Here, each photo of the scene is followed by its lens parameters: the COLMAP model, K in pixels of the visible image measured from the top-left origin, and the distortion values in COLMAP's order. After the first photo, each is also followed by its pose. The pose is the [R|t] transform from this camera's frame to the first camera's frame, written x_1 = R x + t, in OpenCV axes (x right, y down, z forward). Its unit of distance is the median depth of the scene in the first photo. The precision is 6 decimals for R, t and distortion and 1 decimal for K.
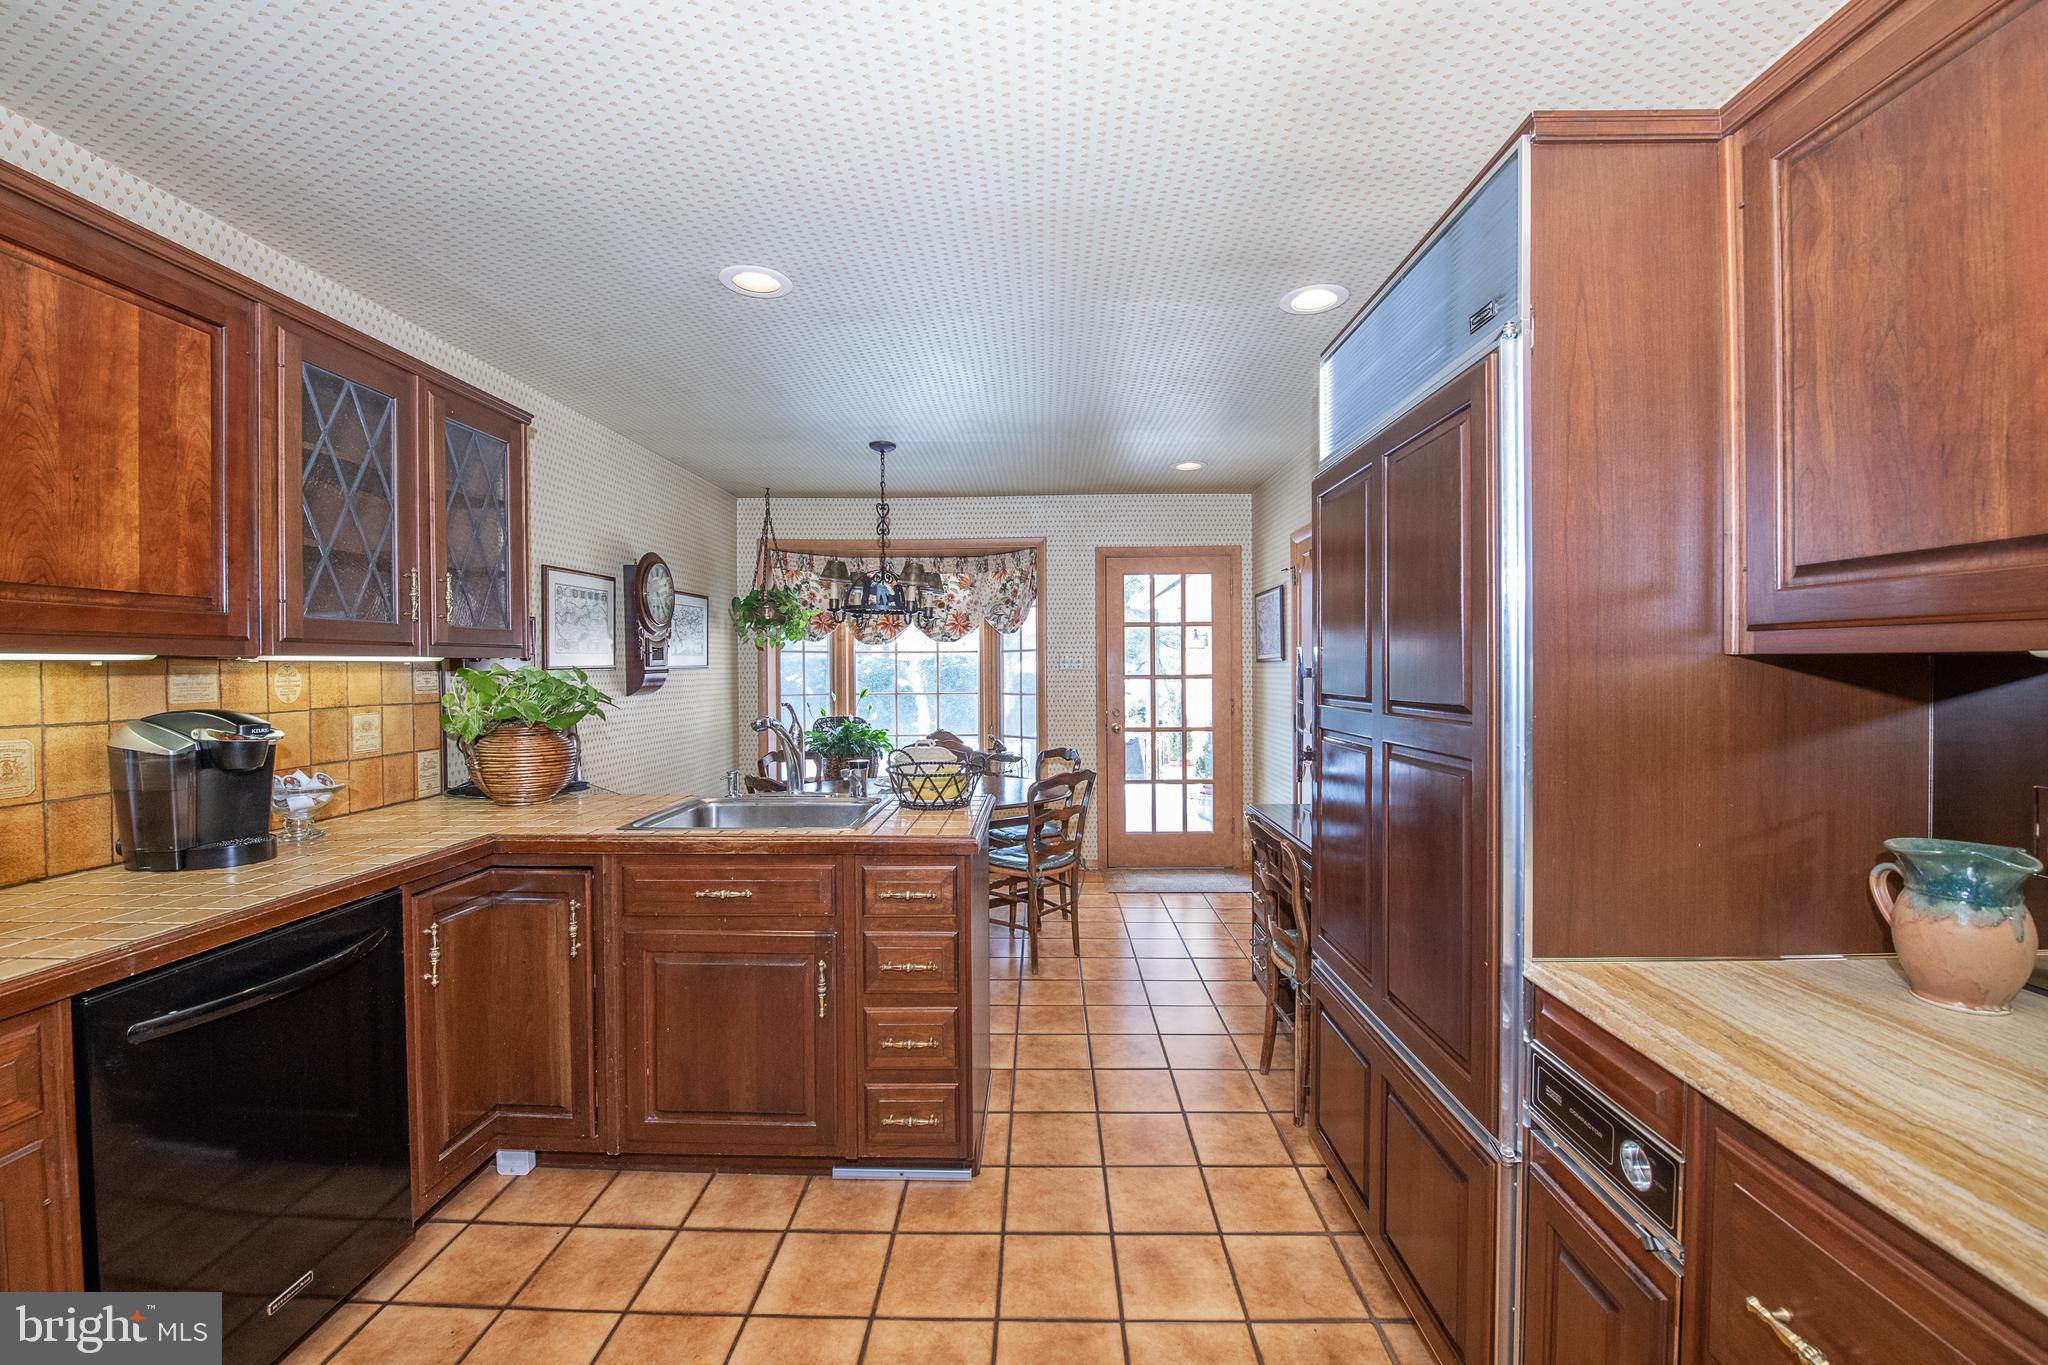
lens RADIAL K [[820.8, 0, 1027.8], [0, 820.8, 664.0], [0, 0, 1]] dist [-0.007910, -0.005506]
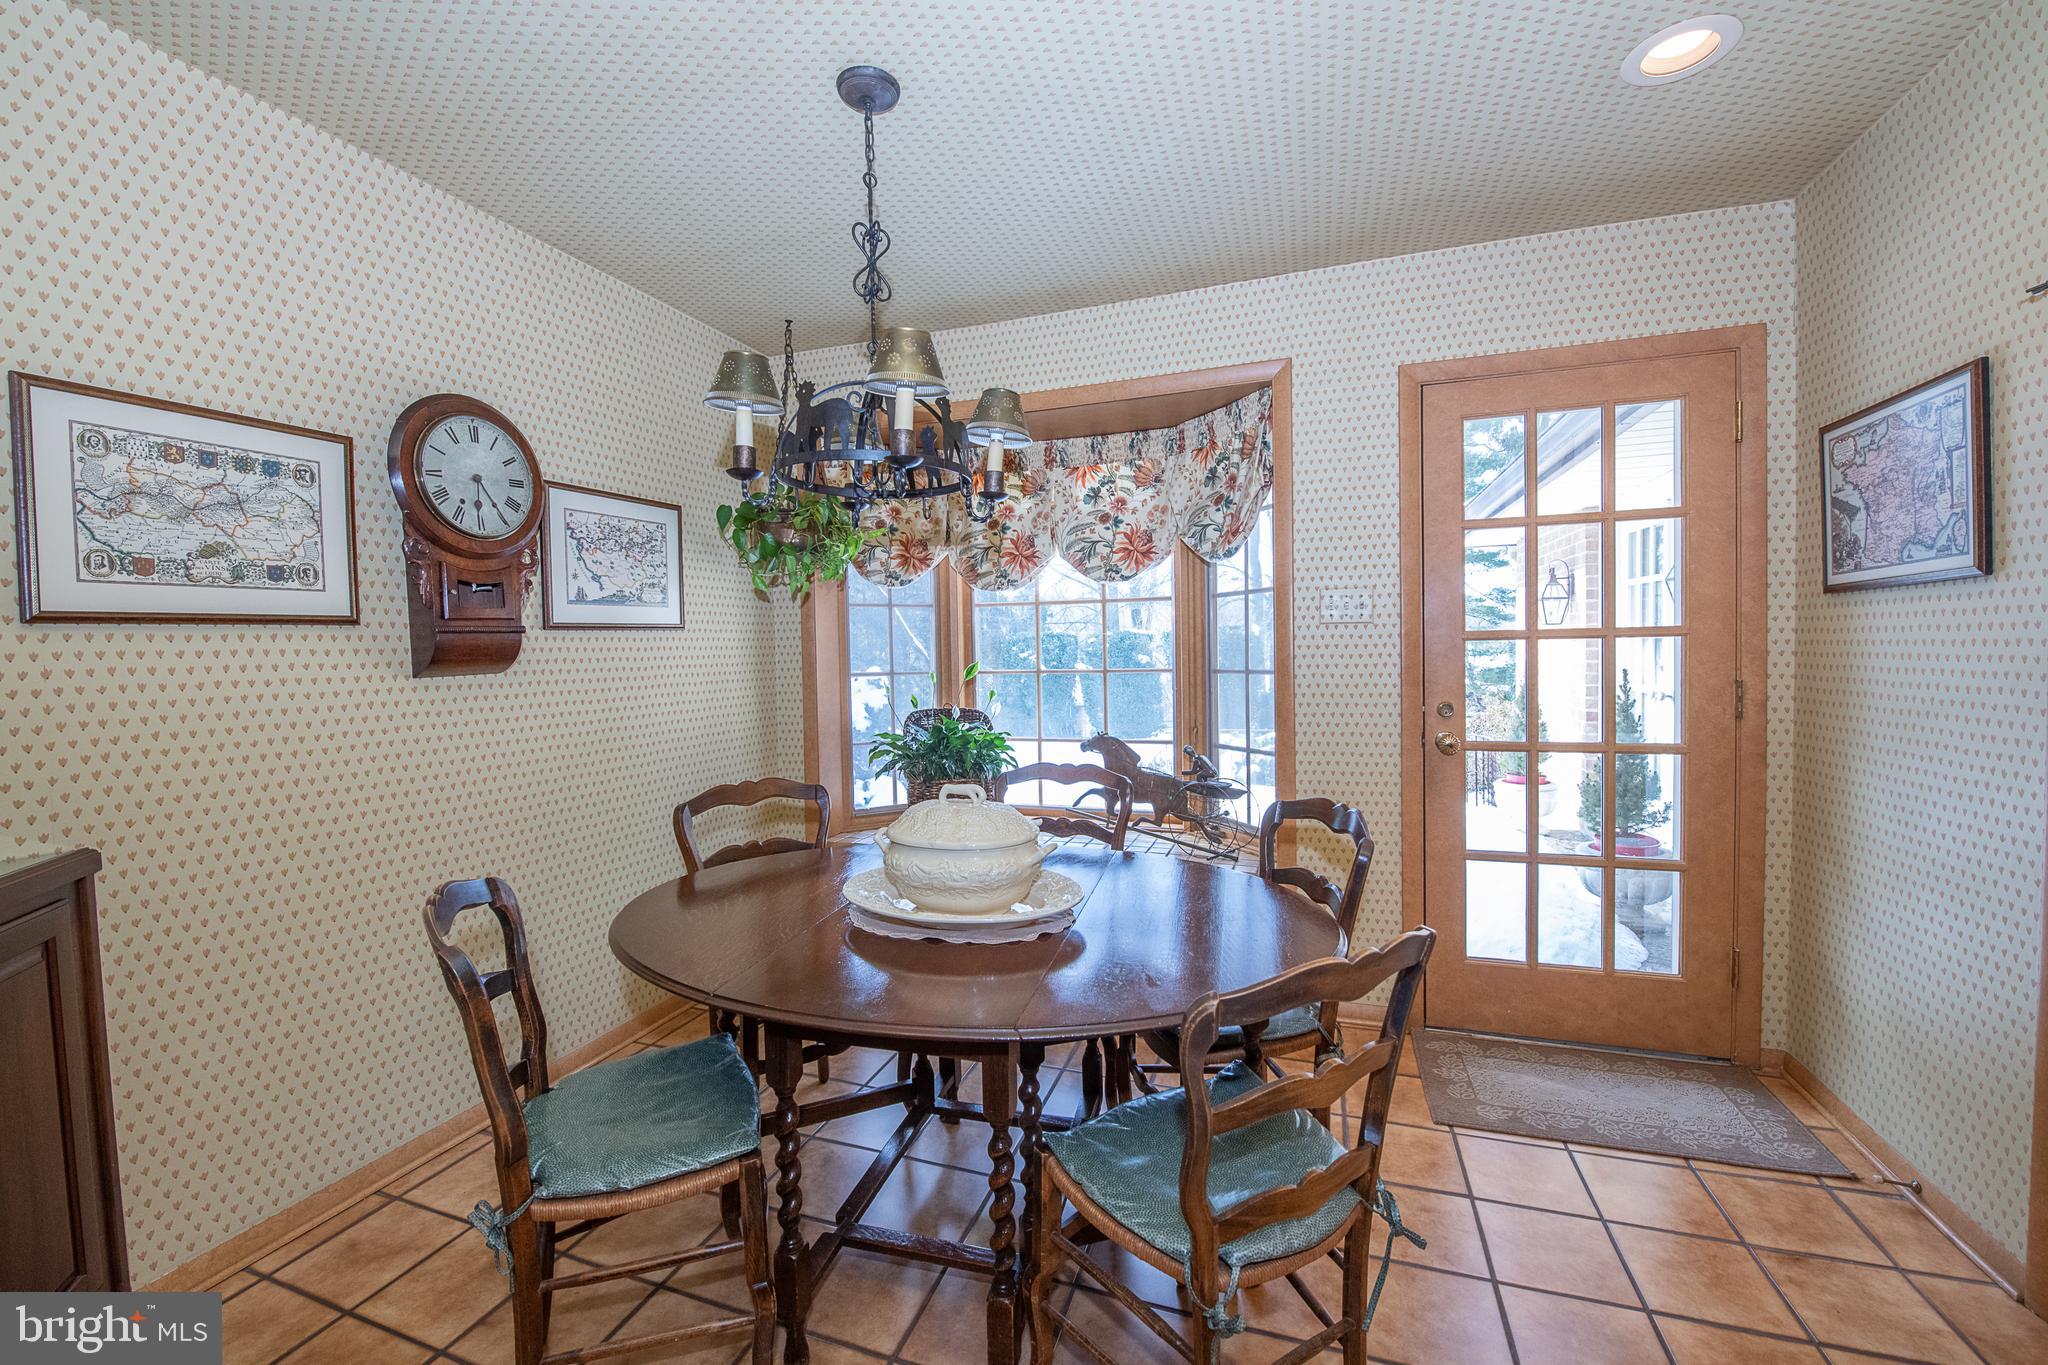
lens RADIAL K [[820.8, 0, 1027.8], [0, 820.8, 664.0], [0, 0, 1]] dist [-0.007910, -0.005506]
pose [[0.949699, -0.001468, -0.313162, 0.024714], [0.010178, 0.999605, 0.026179, 0.015746], [0.313000, -0.028050, 0.949339, 0.457849]]
